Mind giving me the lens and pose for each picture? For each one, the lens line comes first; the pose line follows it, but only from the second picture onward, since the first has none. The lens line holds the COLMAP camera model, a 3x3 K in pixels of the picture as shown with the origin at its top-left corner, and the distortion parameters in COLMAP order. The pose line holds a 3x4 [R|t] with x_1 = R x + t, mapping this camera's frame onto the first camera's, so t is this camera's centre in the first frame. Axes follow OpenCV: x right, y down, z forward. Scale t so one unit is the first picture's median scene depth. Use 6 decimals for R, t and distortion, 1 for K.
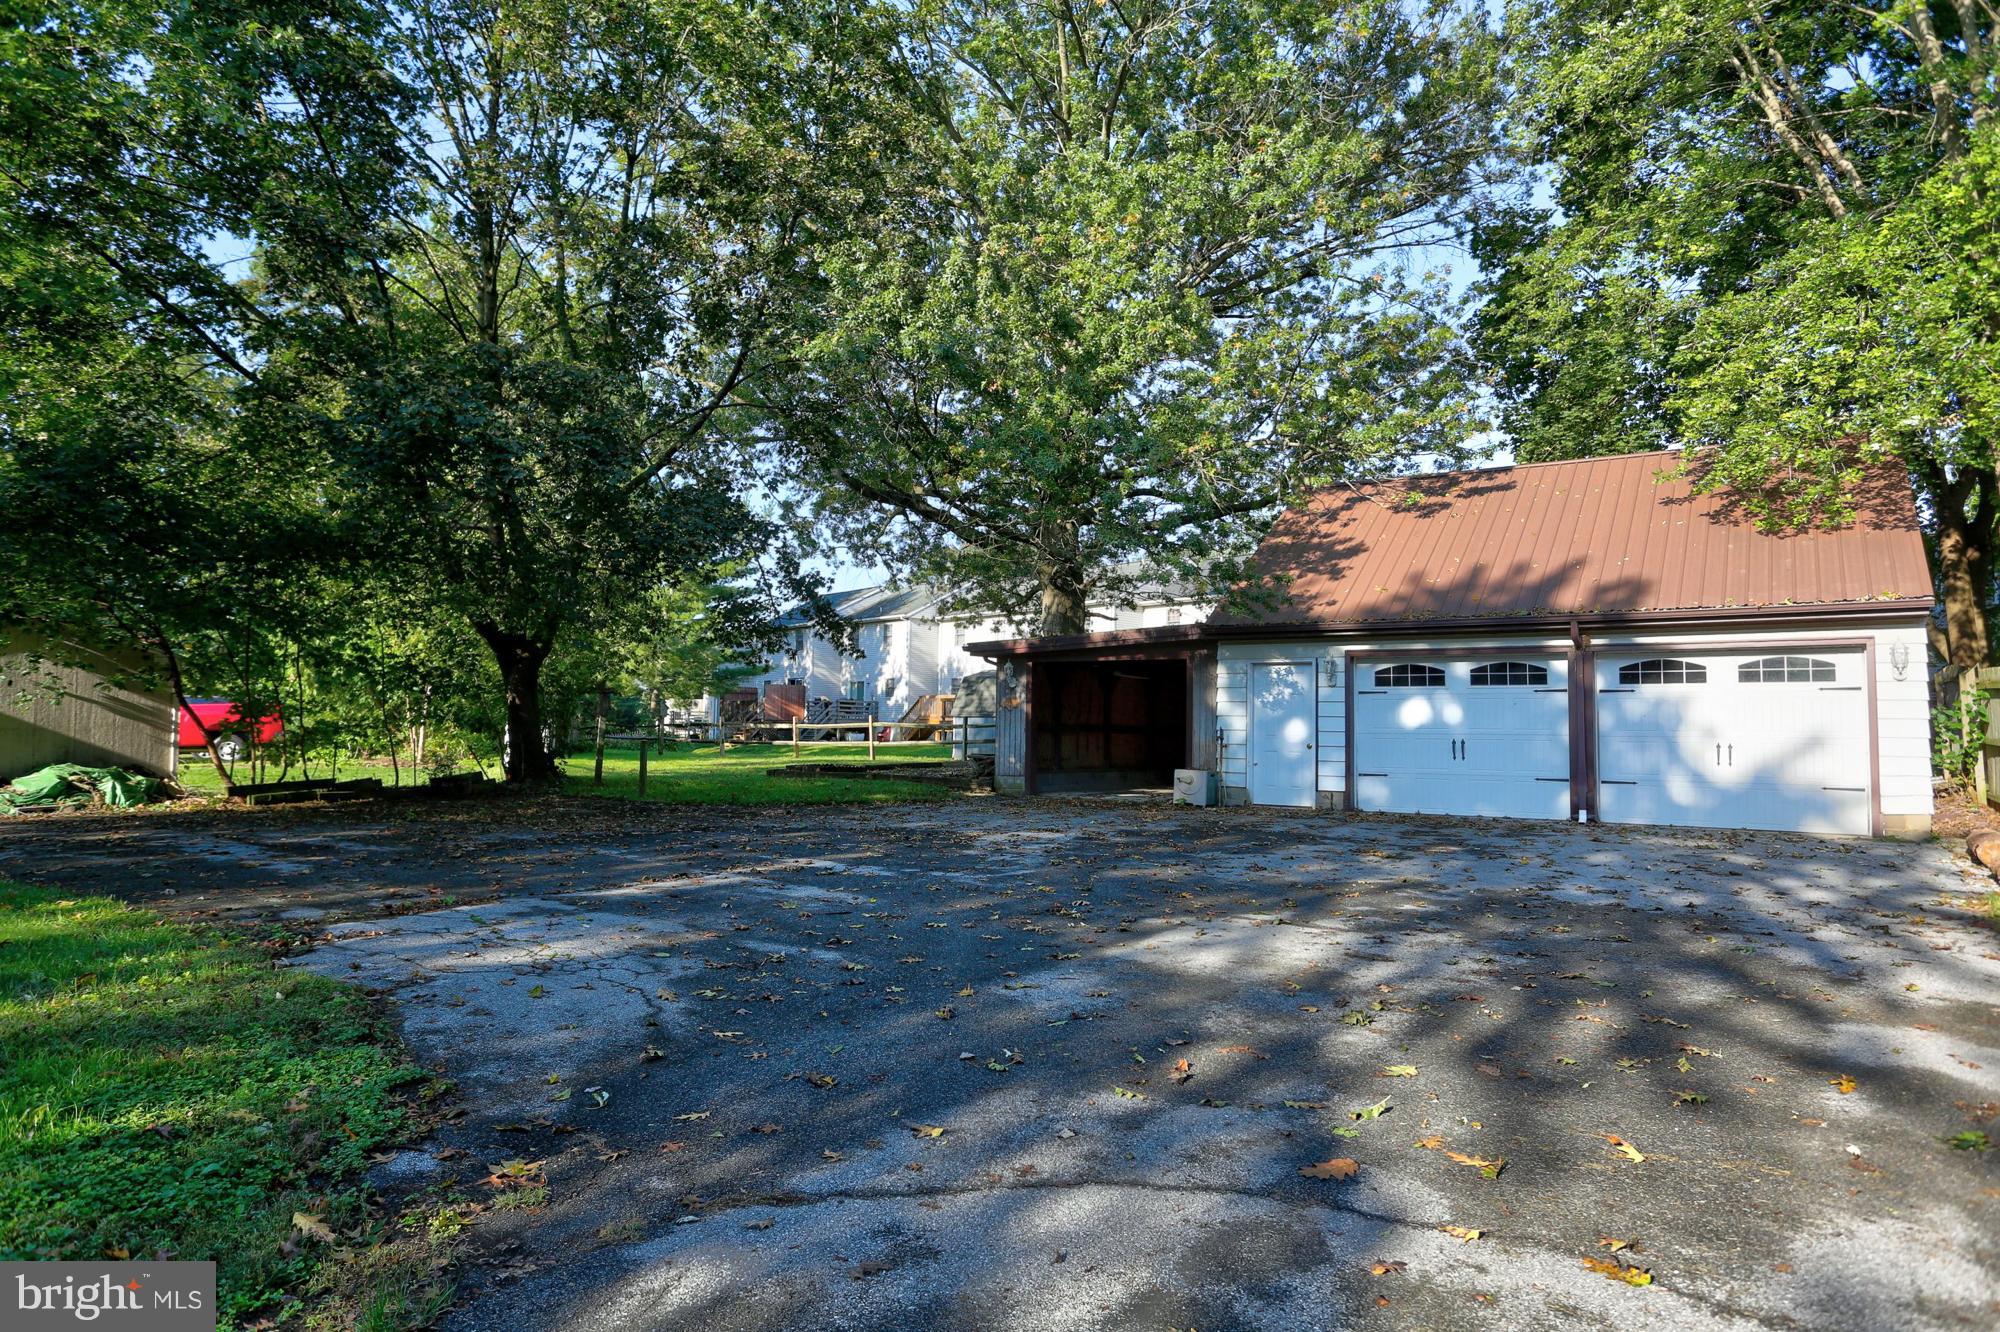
lens RADIAL K [[1150.9, 0, 1038.2], [0, 1150.9, 662.6], [0, 0, 1]] dist [-0.015518, 0.003406]
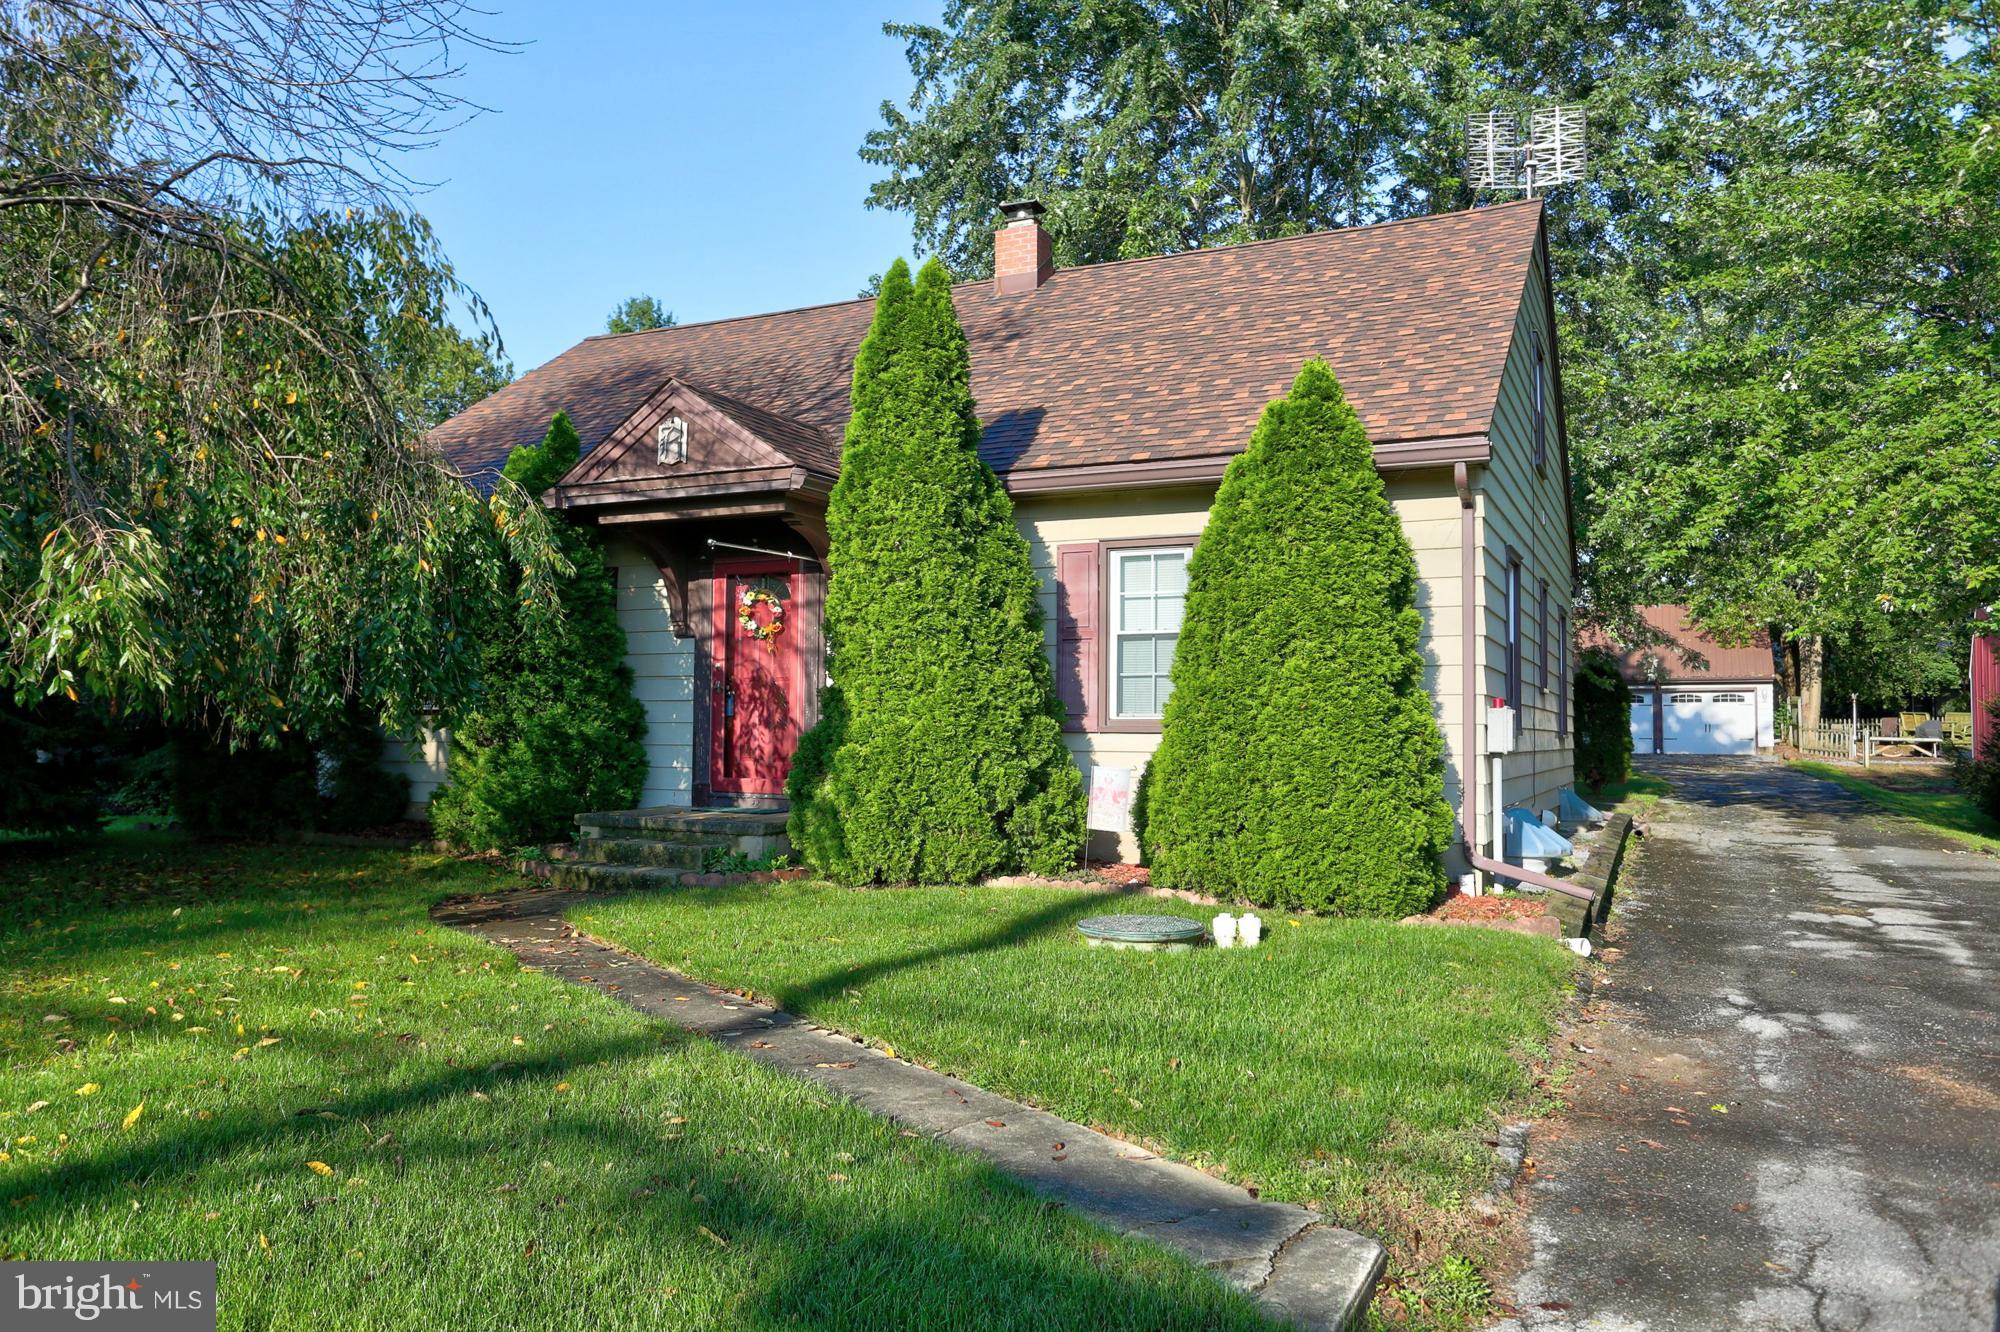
lens RADIAL K [[1367.8, 0, 1013.0], [0, 1367.8, 656.8], [0, 0, 1]] dist [-0.031179, 0.039355]
pose [[0.991351, -0.000961, 0.131232, -1.307033], [0.000594, 0.999996, 0.002834, -0.089569], [-0.131234, -0.002731, 0.991348, -1.784376]]
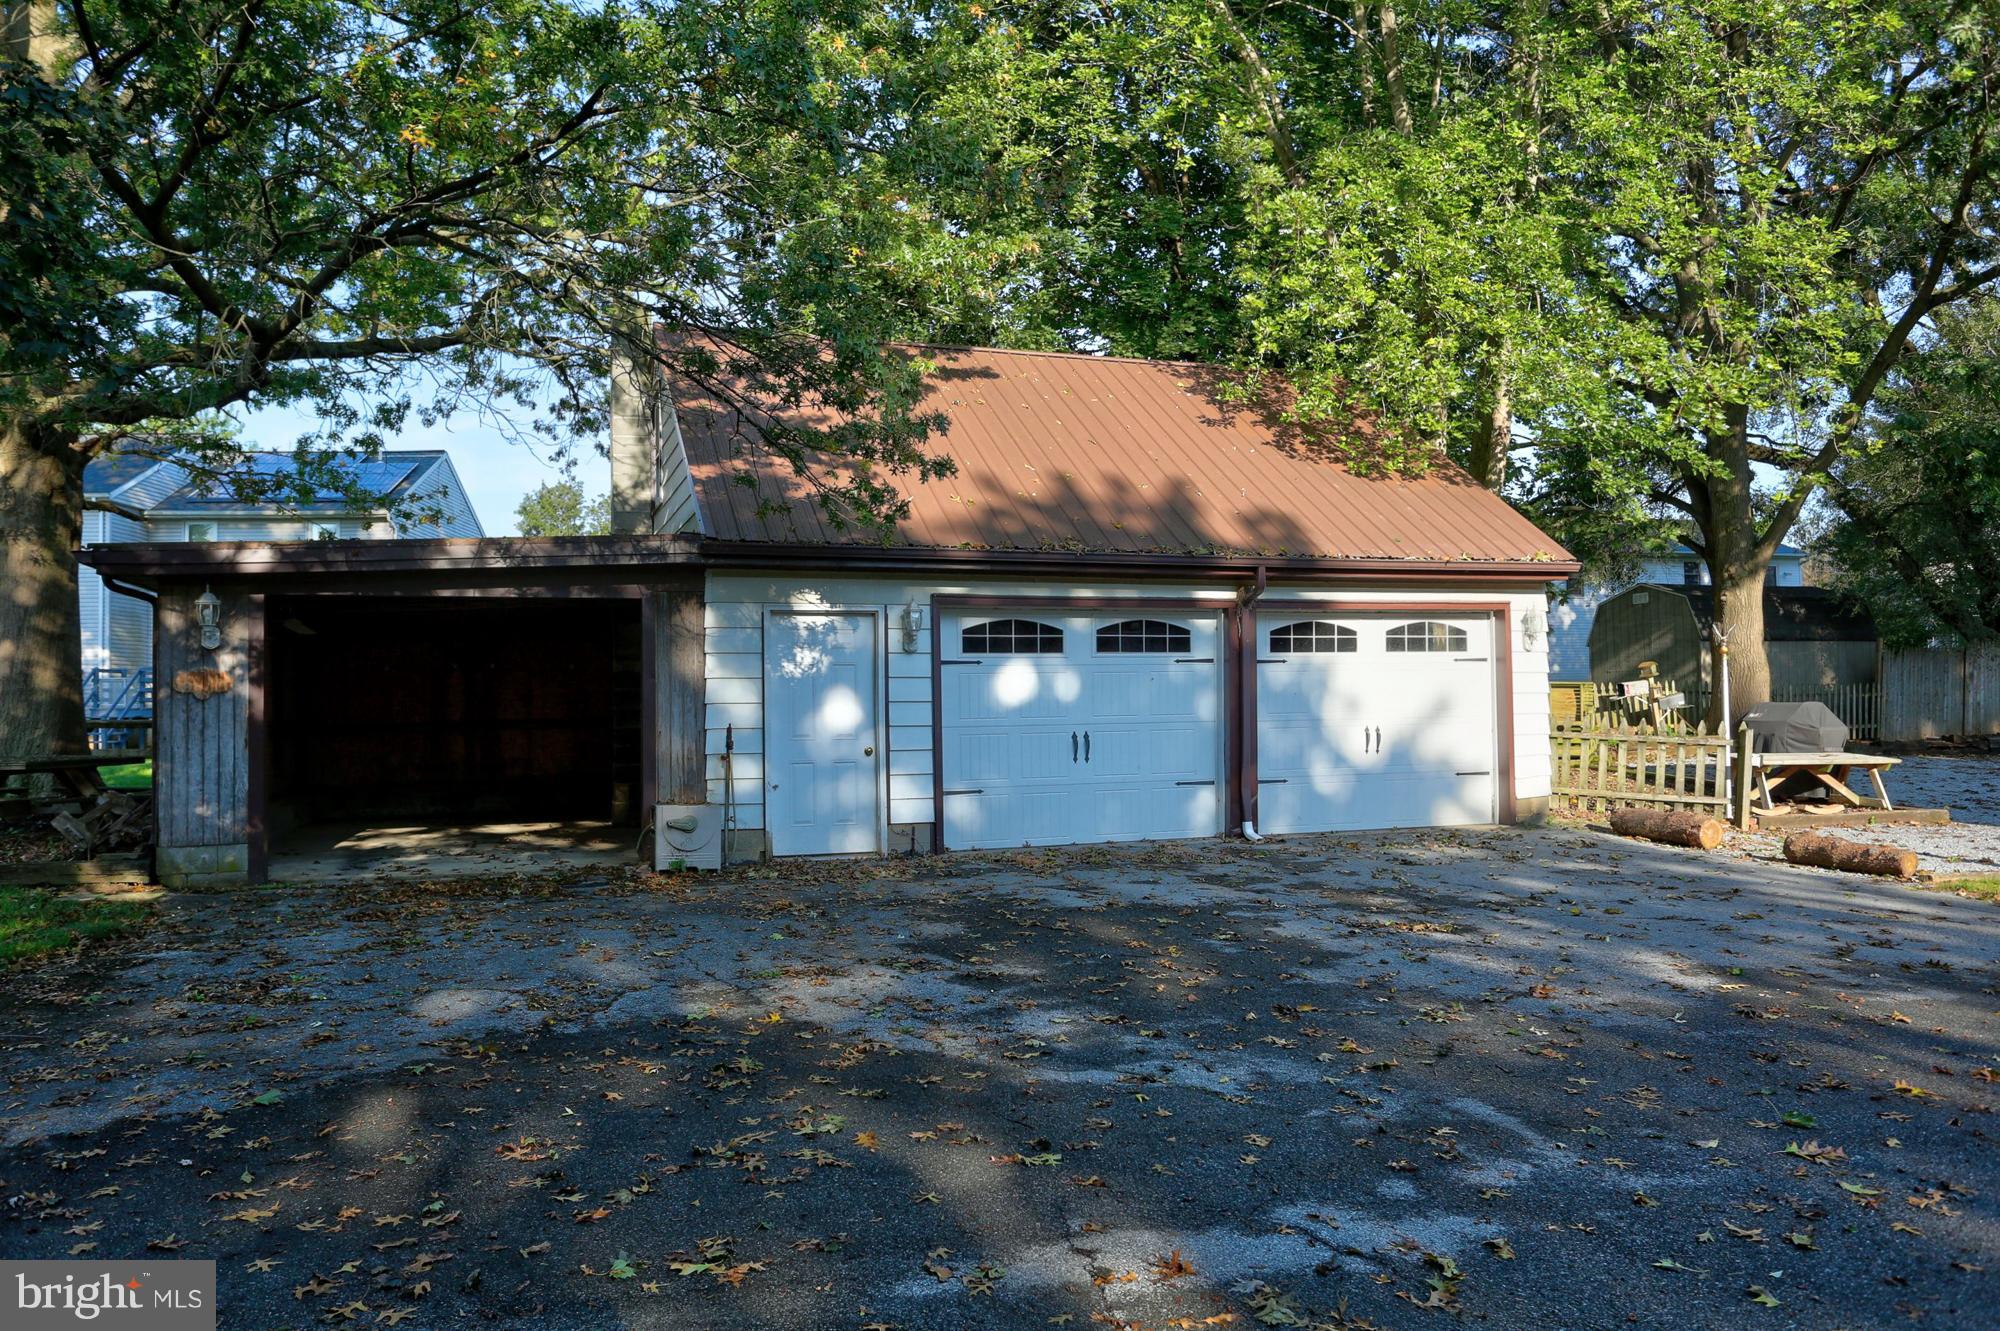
lens RADIAL K [[1367.8, 0, 1001.4], [0, 1367.8, 666.9], [0, 0, 1]] dist [-0.031179, 0.039355]
pose [[0.642484, -0.004424, 0.766286, -0.264551], [-0.024374, 0.999359, 0.026205, 0.007921], [-0.765911, -0.035514, 0.641965, 0.488377]]
